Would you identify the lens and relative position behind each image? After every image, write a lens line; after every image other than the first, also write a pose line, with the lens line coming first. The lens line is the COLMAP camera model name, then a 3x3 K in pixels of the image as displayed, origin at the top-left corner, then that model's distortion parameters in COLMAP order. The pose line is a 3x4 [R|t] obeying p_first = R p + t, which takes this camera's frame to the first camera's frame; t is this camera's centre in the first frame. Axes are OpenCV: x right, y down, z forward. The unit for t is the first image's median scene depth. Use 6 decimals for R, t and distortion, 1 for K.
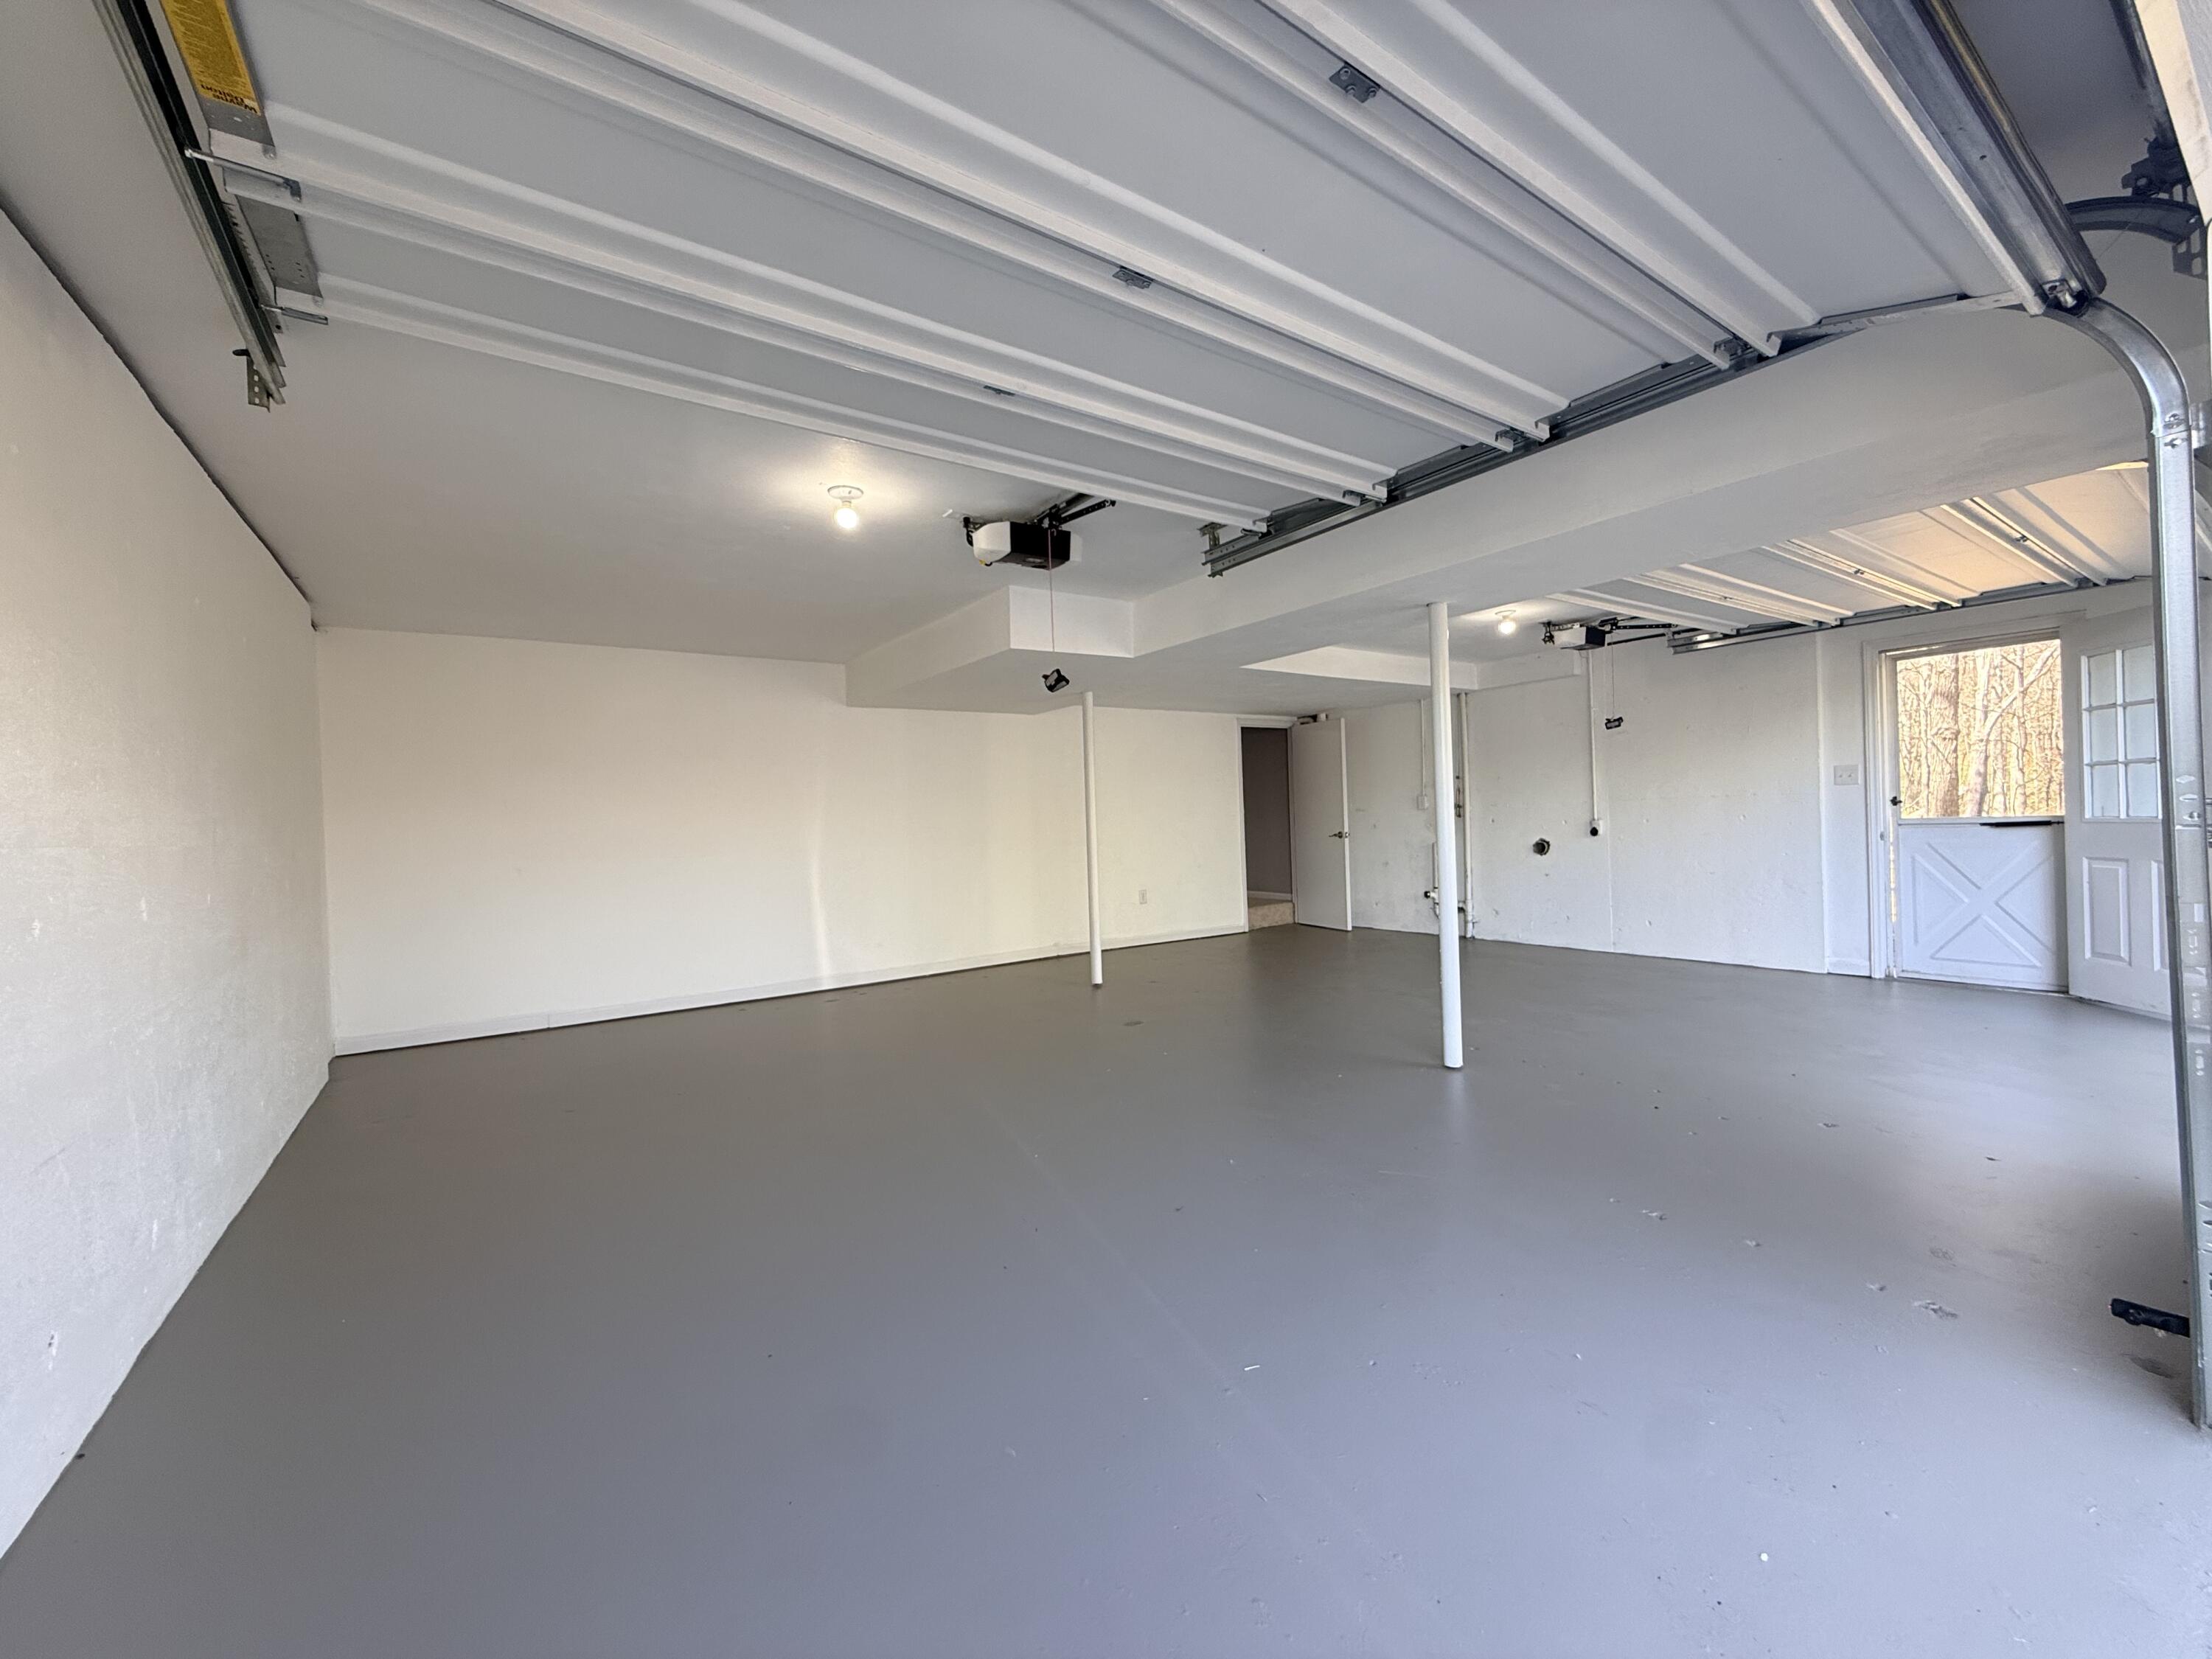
lens RADIAL K [[884.0, 0, 1106.0], [0, 884.0, 829.5], [0, 0, 1]] dist [0.001068, 0.000223]
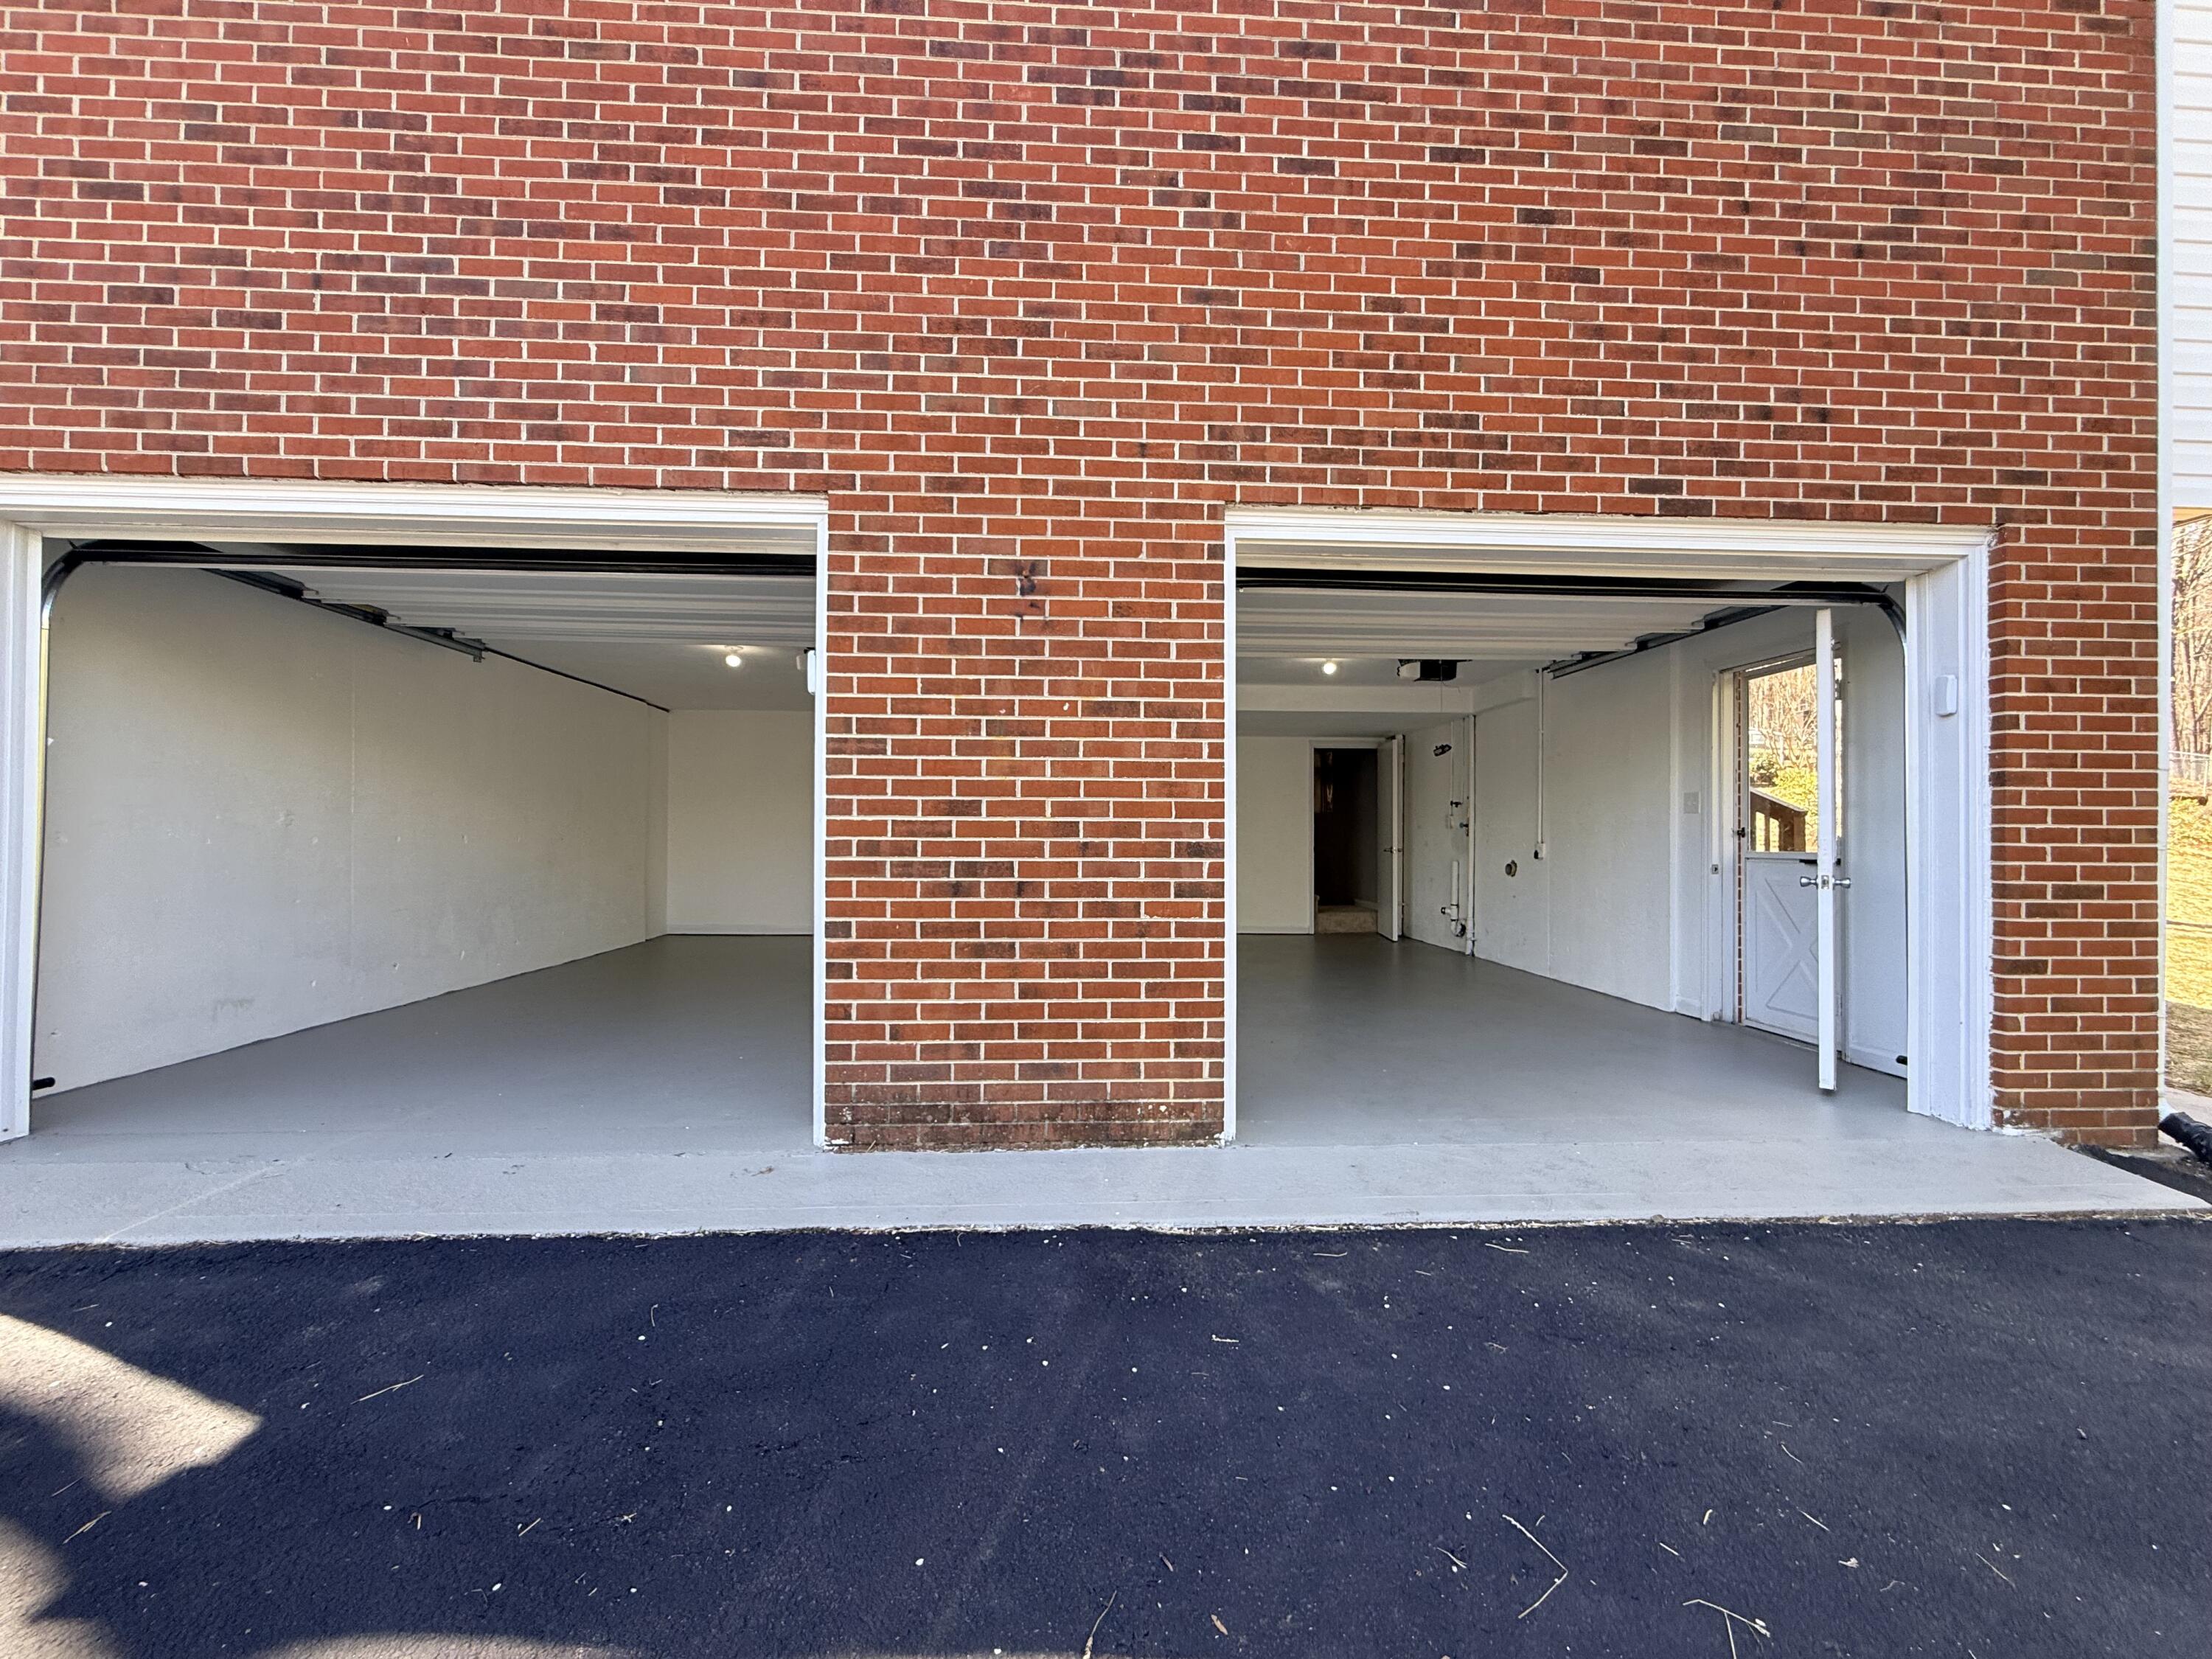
lens RADIAL K [[884.0, 0, 1106.0], [0, 884.0, 829.5], [0, 0, 1]] dist [0.001068, 0.000223]
pose [[0.849592, 0.029667, -0.526605, 0.643701], [-0.033251, 0.999444, 0.002661, -0.011993], [0.526391, 0.015249, 0.850106, -0.099253]]
